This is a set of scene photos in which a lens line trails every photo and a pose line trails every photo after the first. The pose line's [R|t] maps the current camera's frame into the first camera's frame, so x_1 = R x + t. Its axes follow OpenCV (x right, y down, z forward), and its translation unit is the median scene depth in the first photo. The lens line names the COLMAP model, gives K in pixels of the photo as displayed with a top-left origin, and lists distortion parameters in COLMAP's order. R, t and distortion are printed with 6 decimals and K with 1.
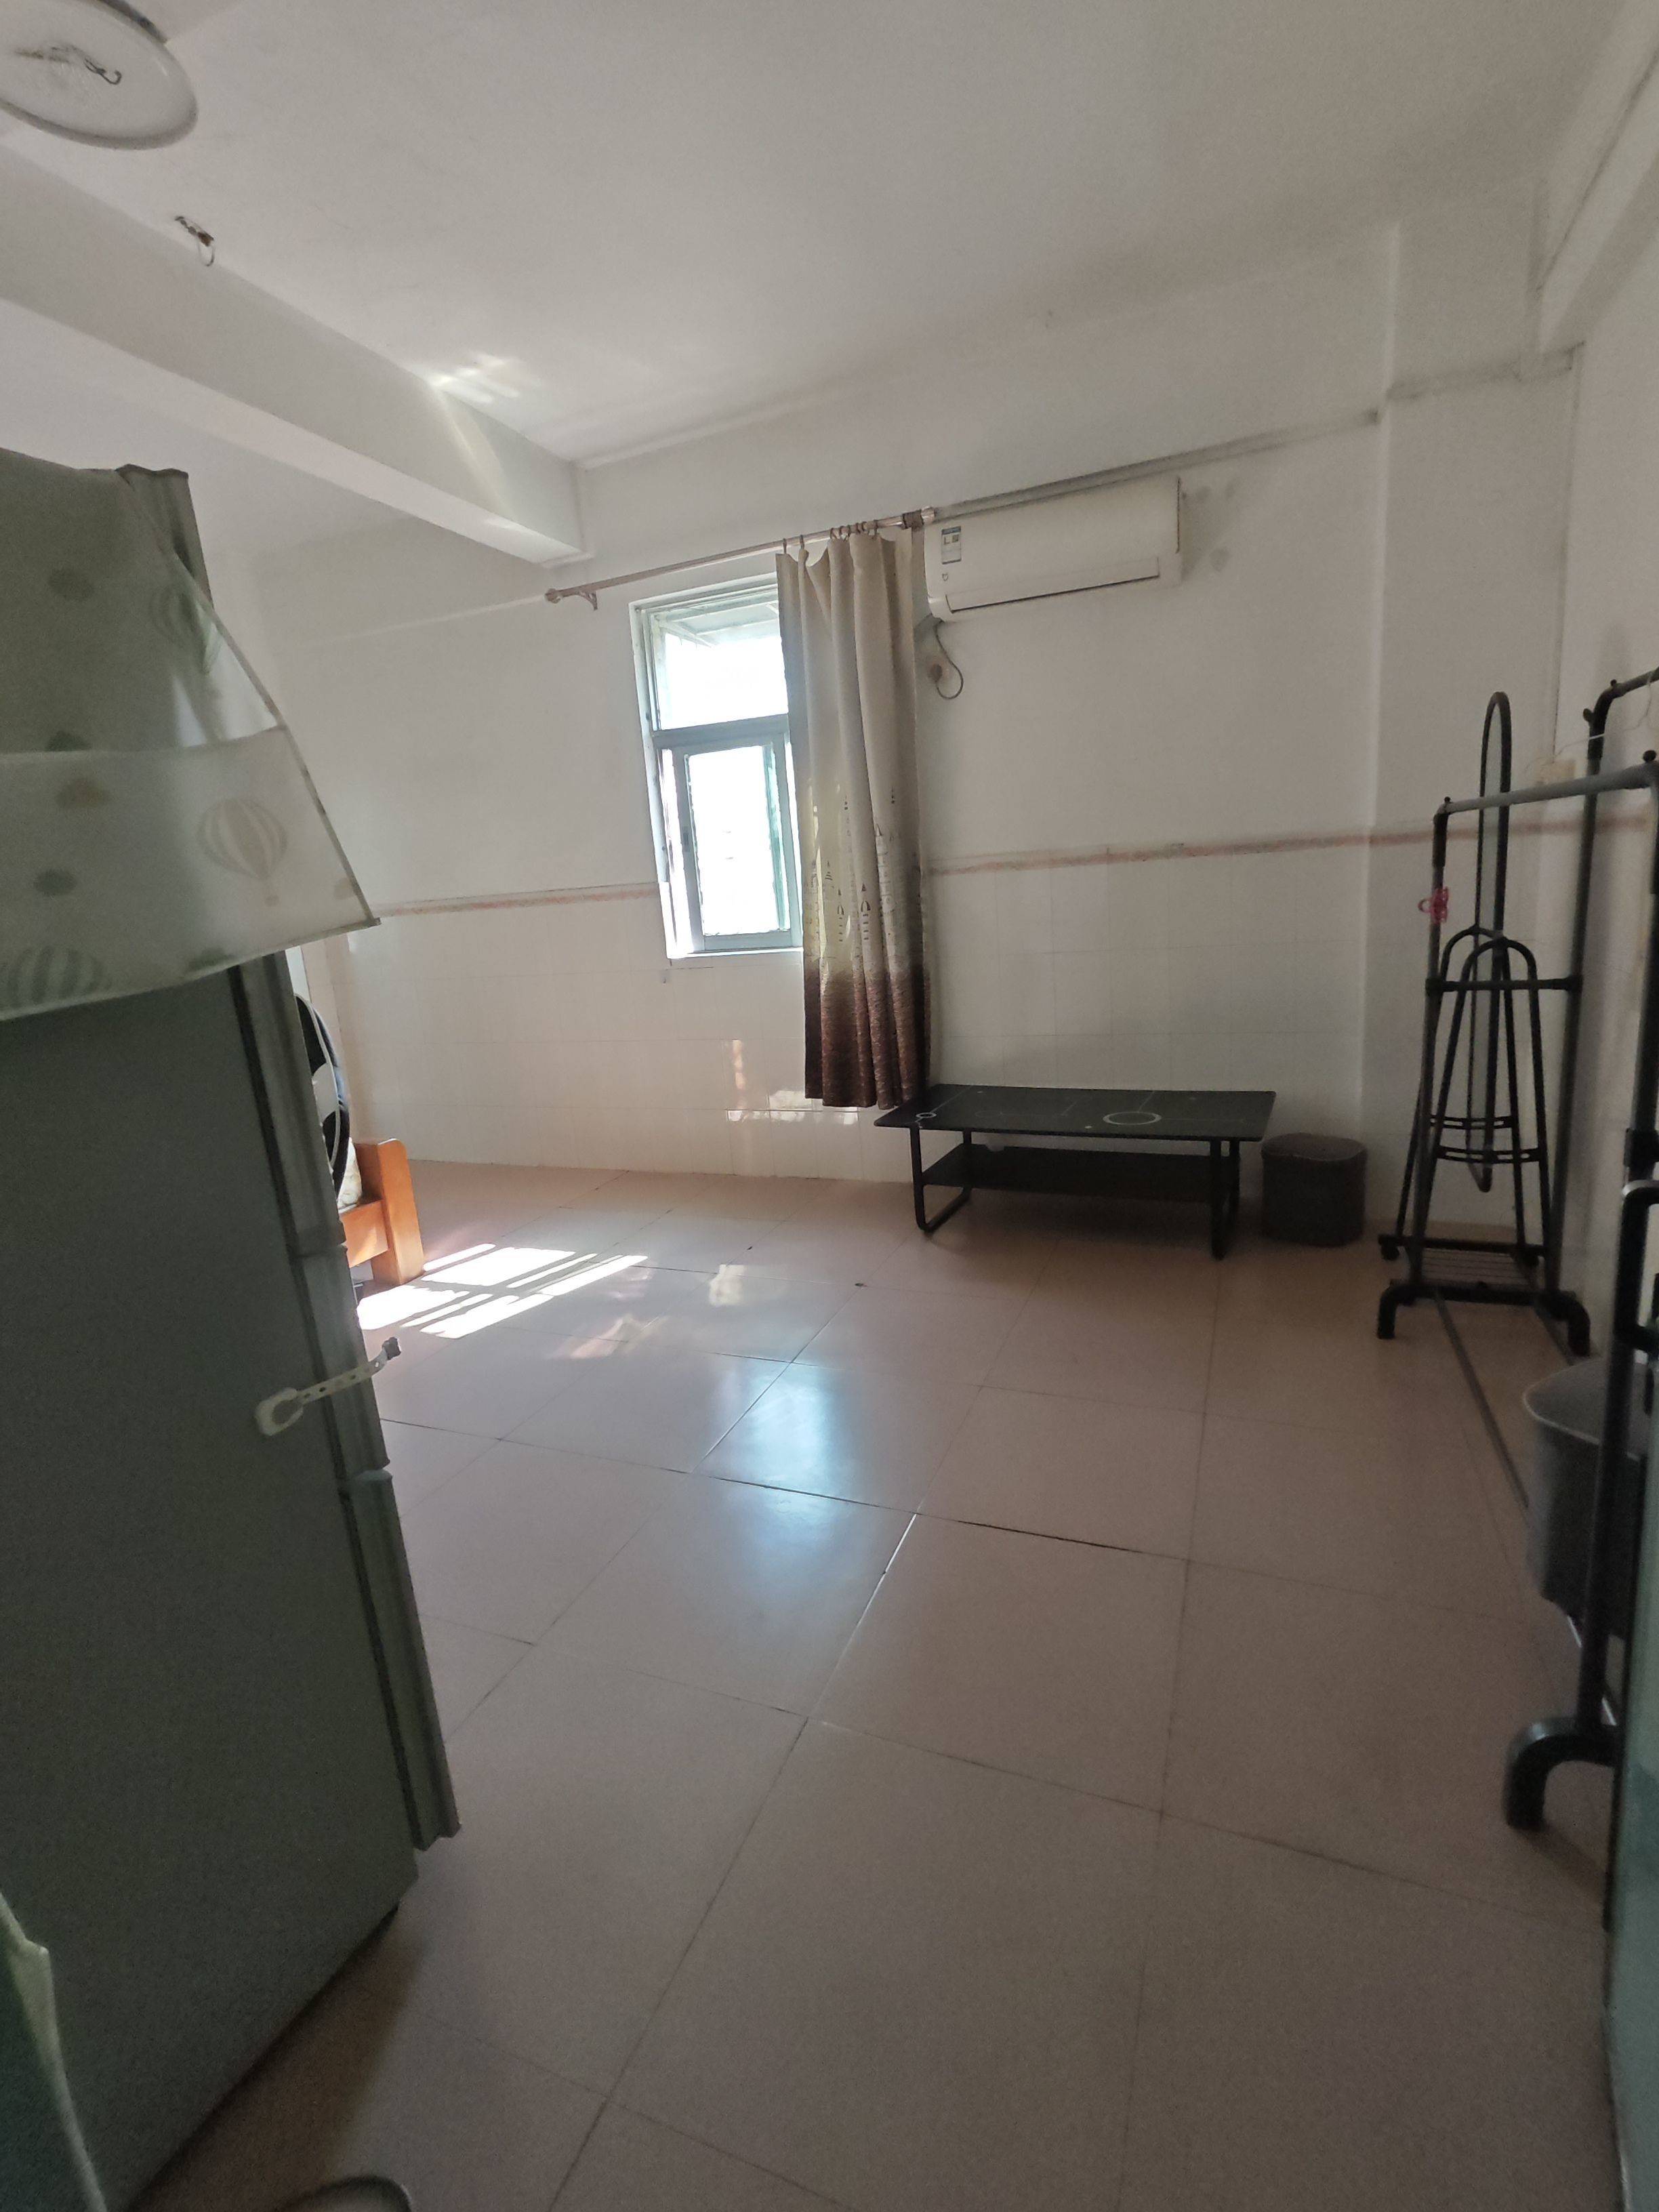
lens RADIAL K [[995.5, 0, 875.4], [0, 995.5, 1084.5], [0, 0, 1]] dist [0.000699, -0.000179]
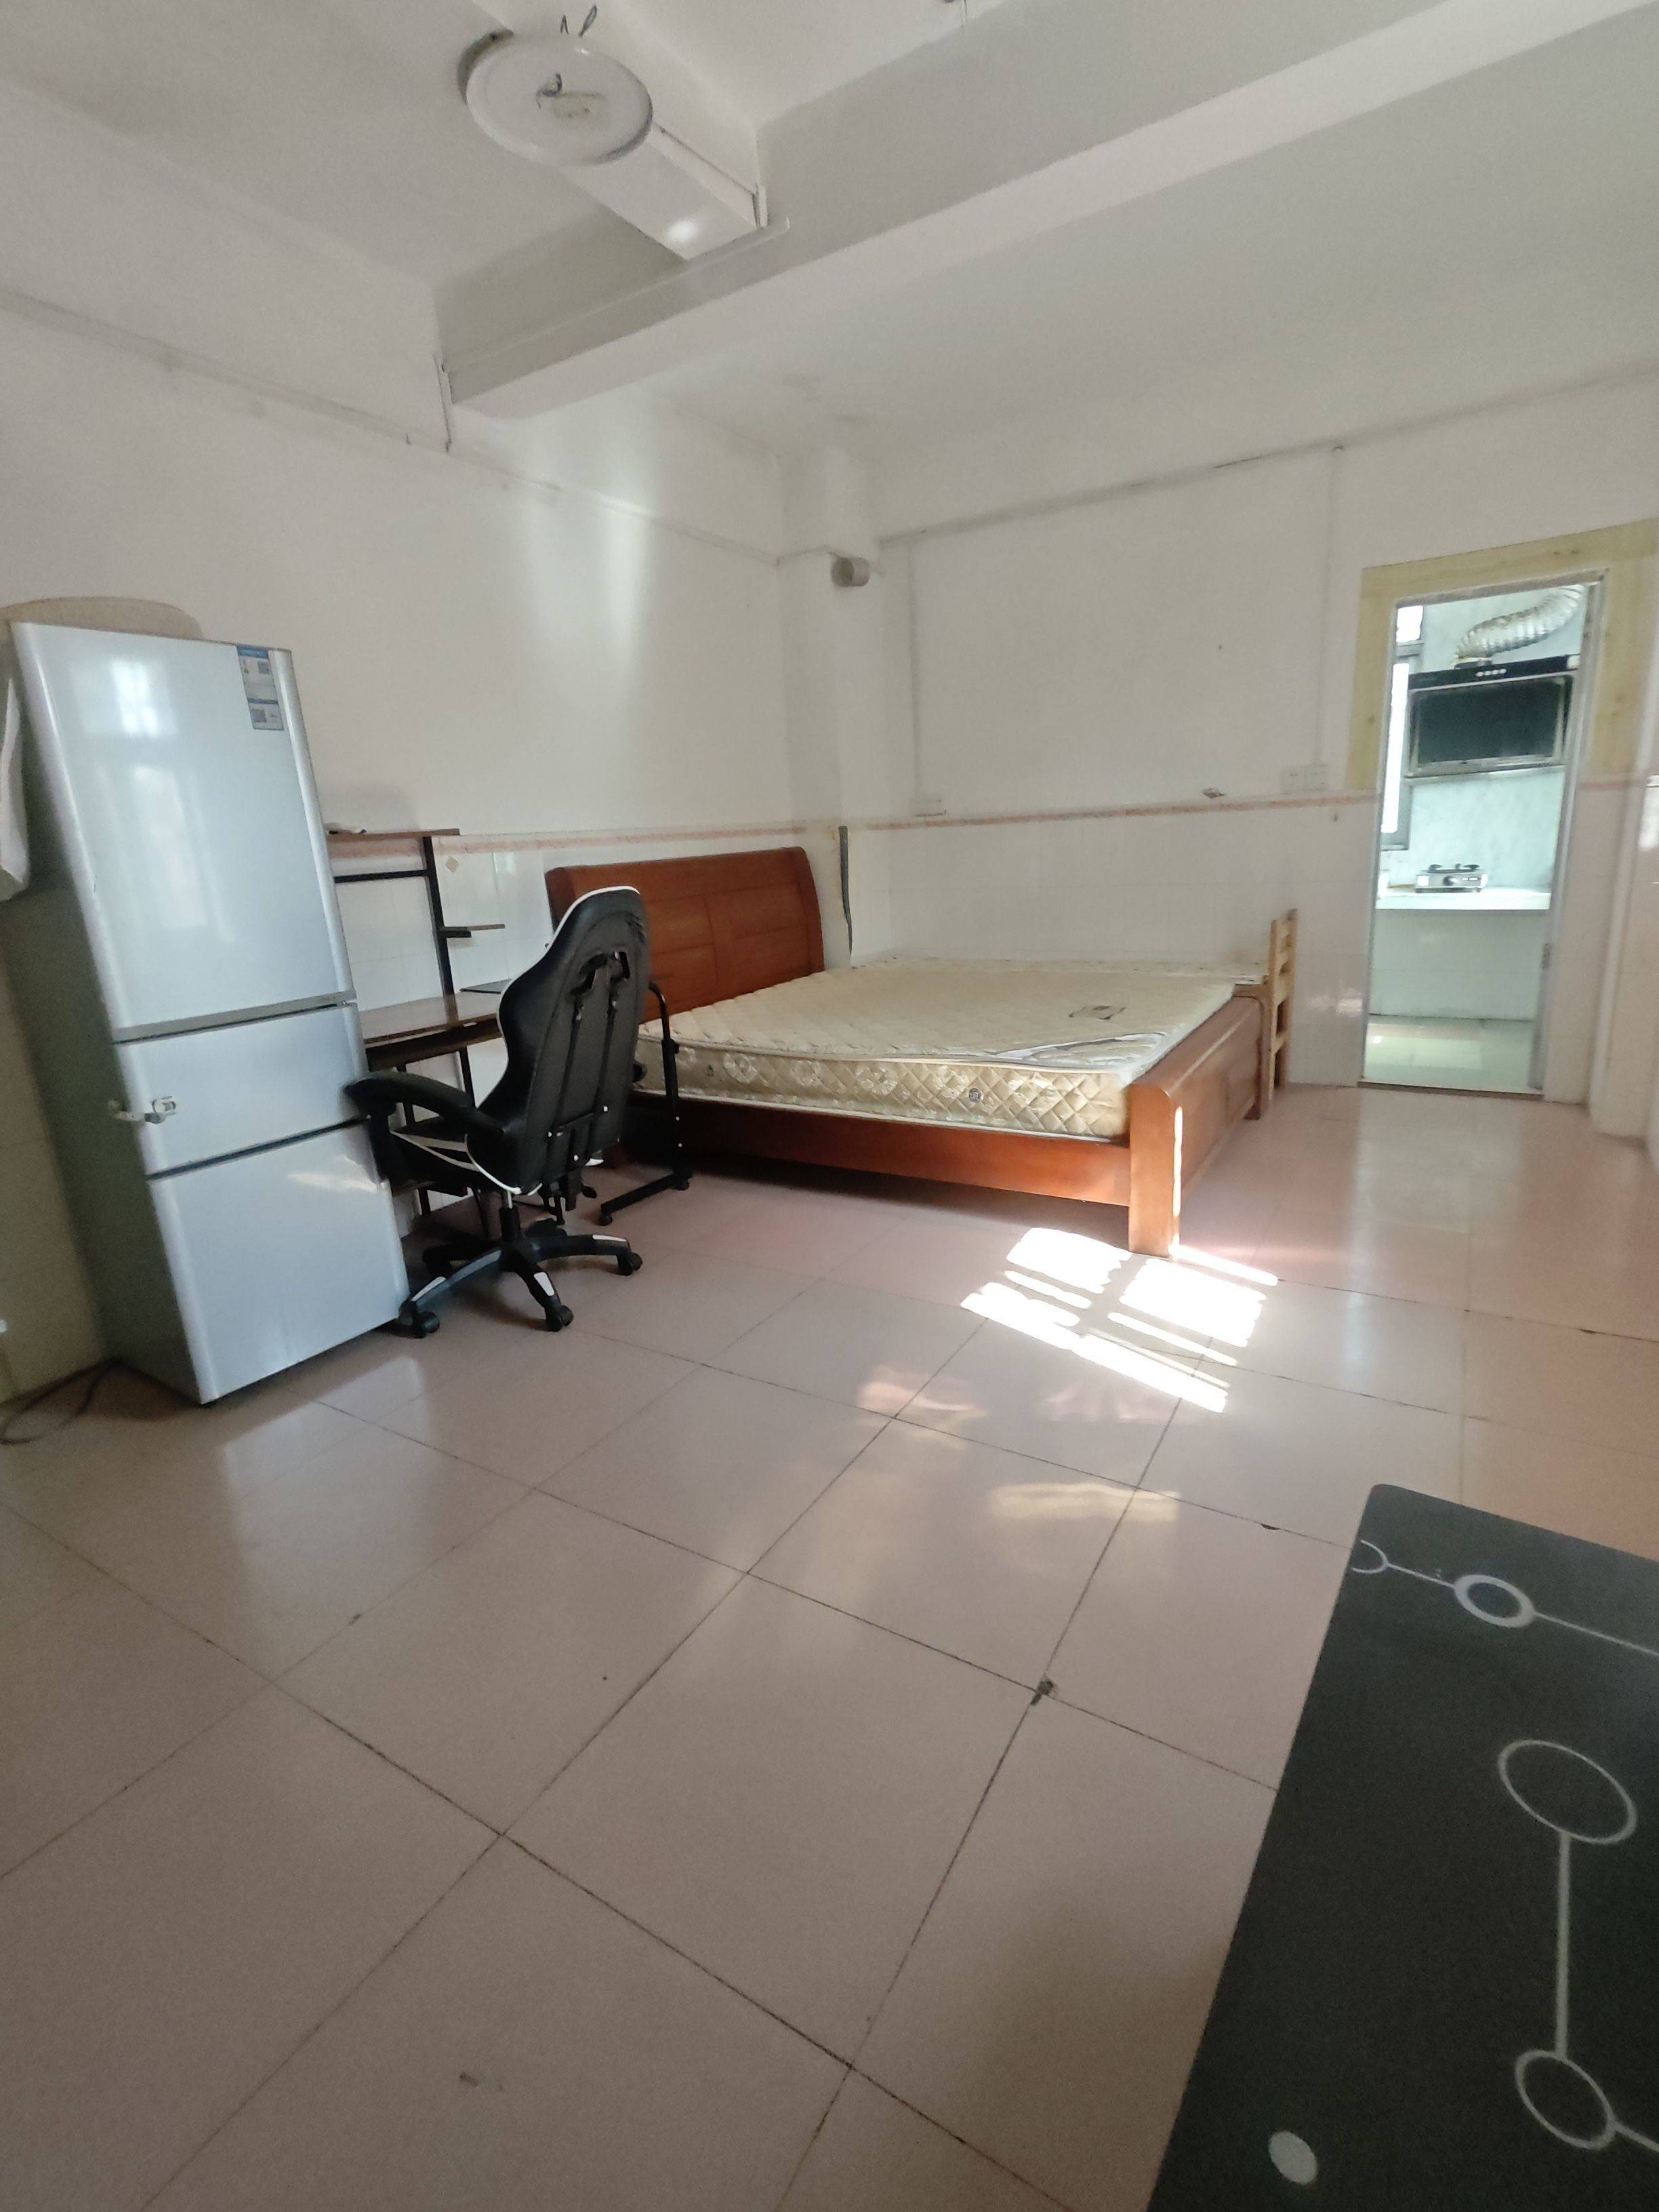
lens RADIAL K [[995.5, 0, 875.4], [0, 995.5, 1084.5], [0, 0, 1]] dist [0.000699, -0.000179]
pose [[-0.153803, 0.310407, -0.938079, 0.323581], [-0.146885, 0.931644, 0.332361, -0.189889], [0.977123, 0.188908, -0.097696, 0.888713]]
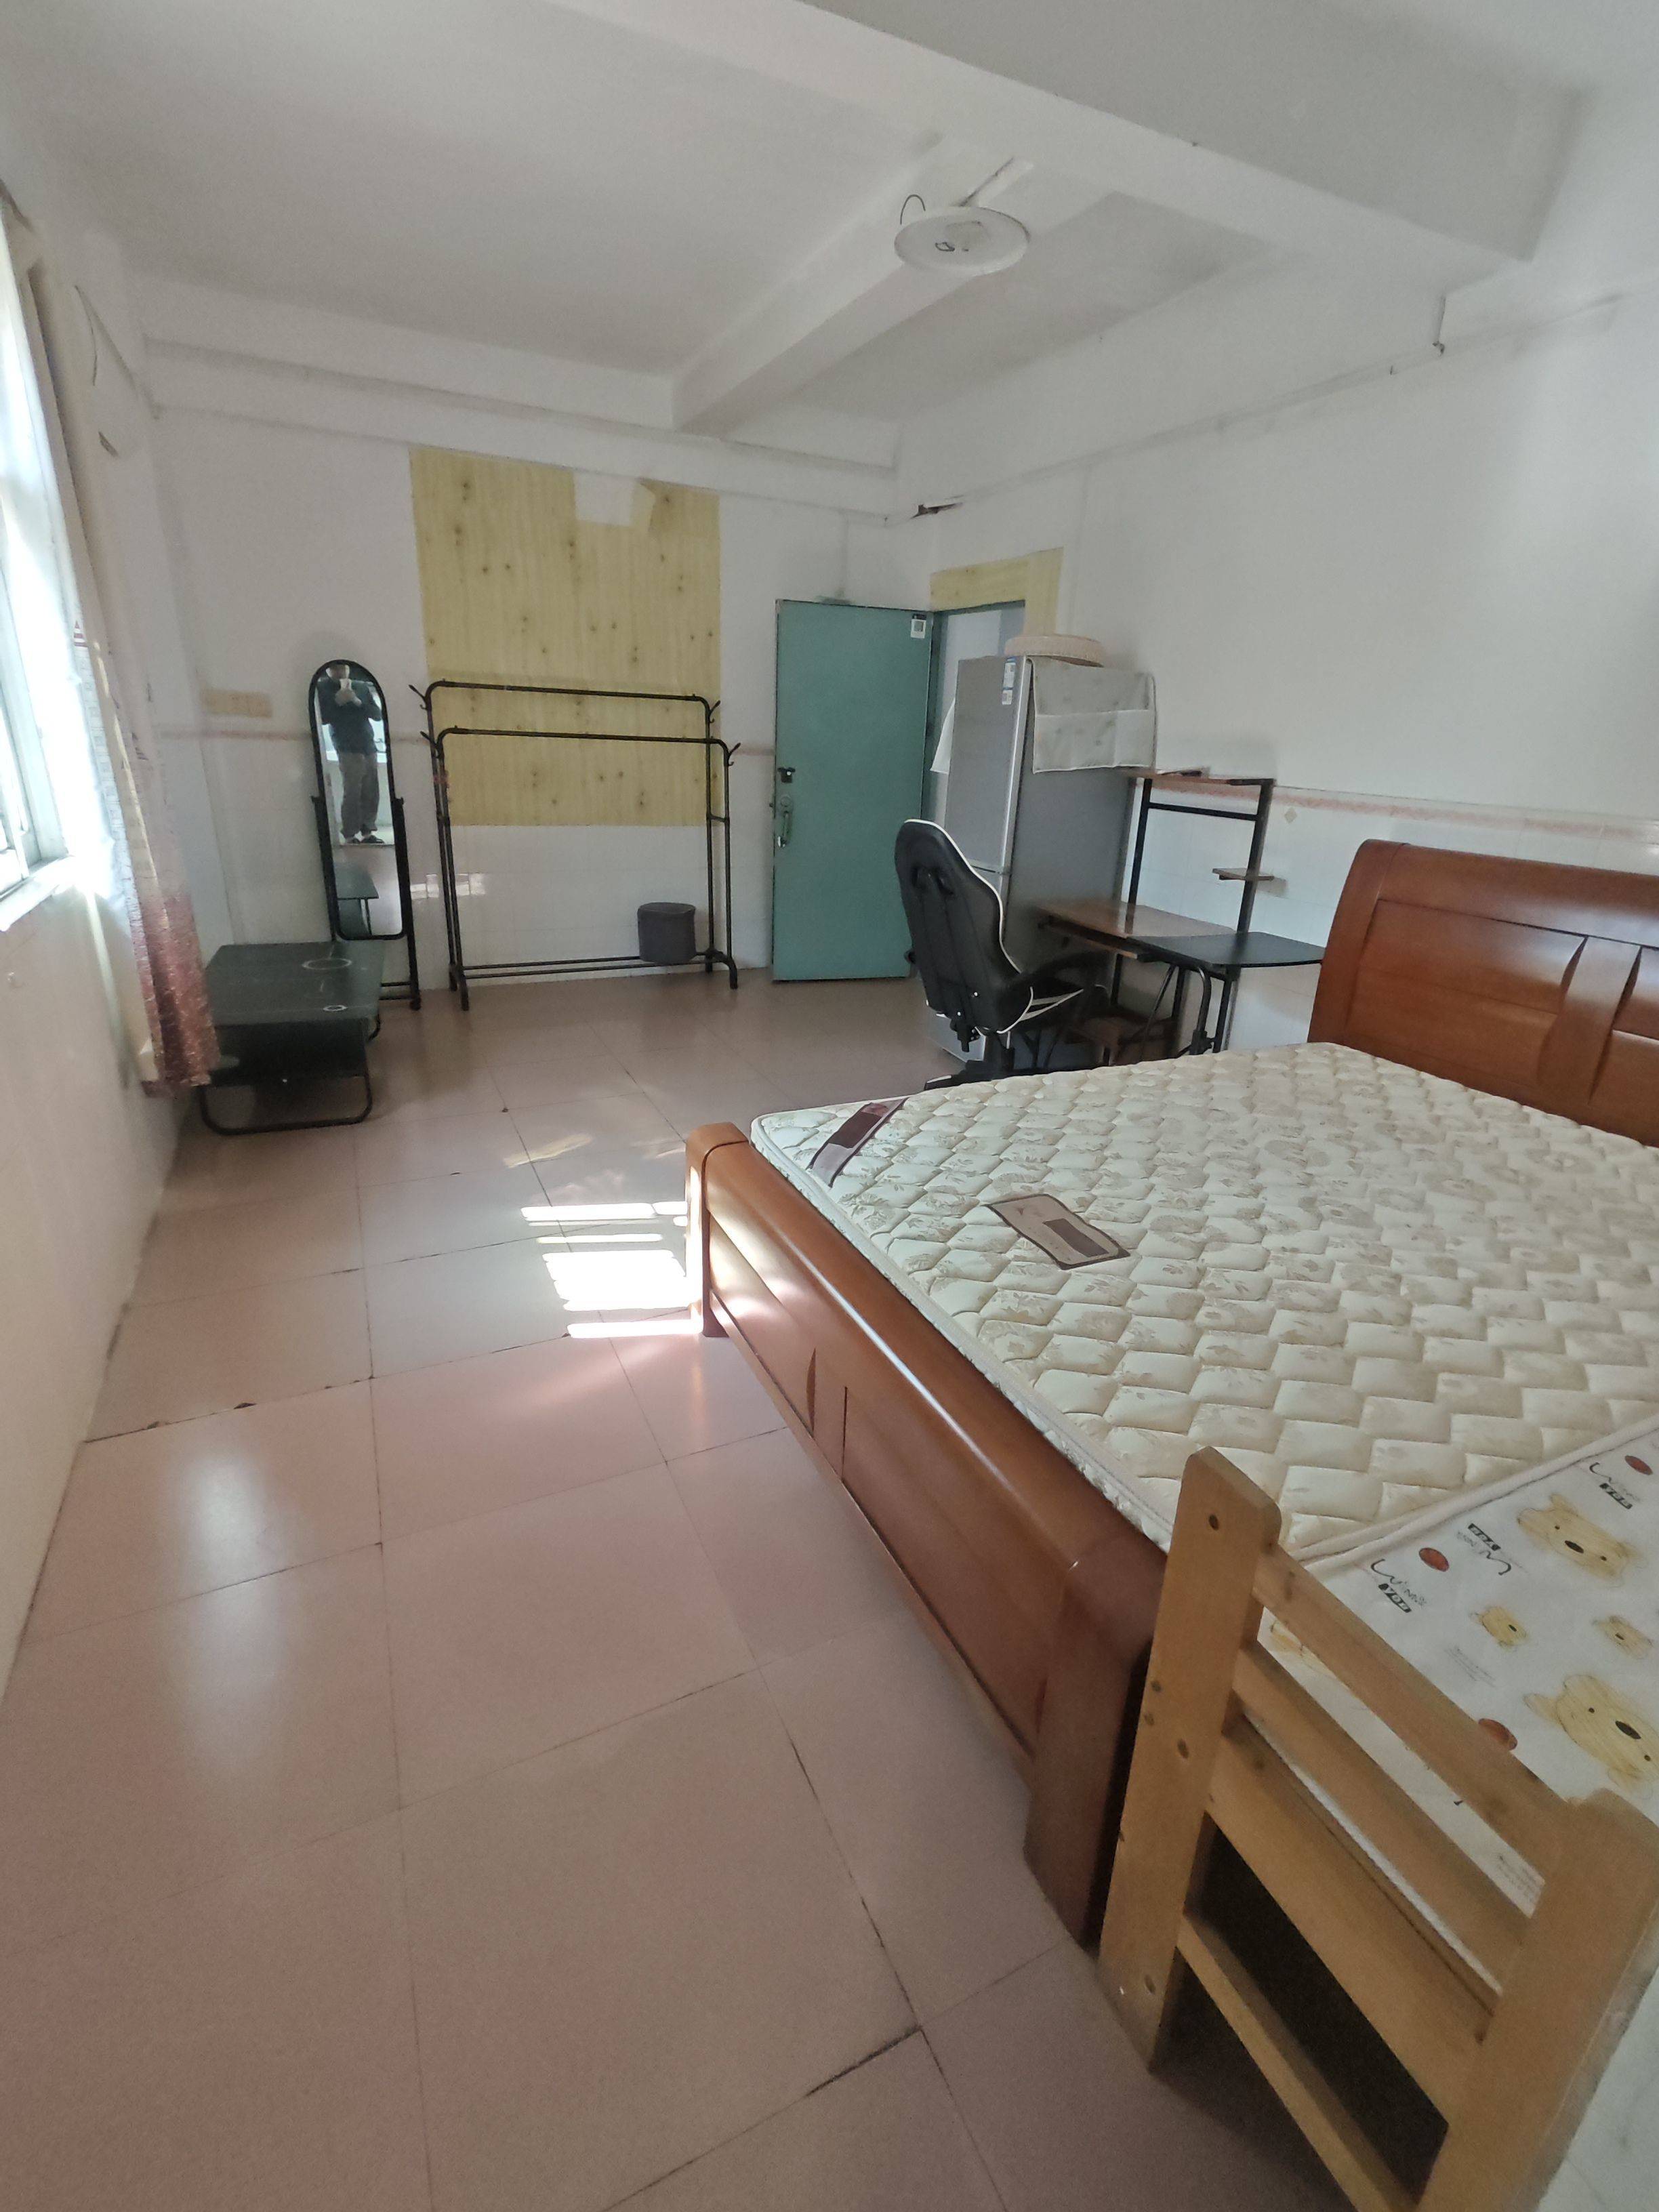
lens RADIAL K [[1056.4, 0, 868.6], [0, 1056.4, 1114.7], [0, 0, 1]] dist [0.001185, 0.000456]
pose [[-0.735770, -0.210320, 0.643745, -1.081524], [0.134001, 0.886549, 0.442803, -0.269726], [-0.663842, 0.412064, -0.624113, 1.438183]]
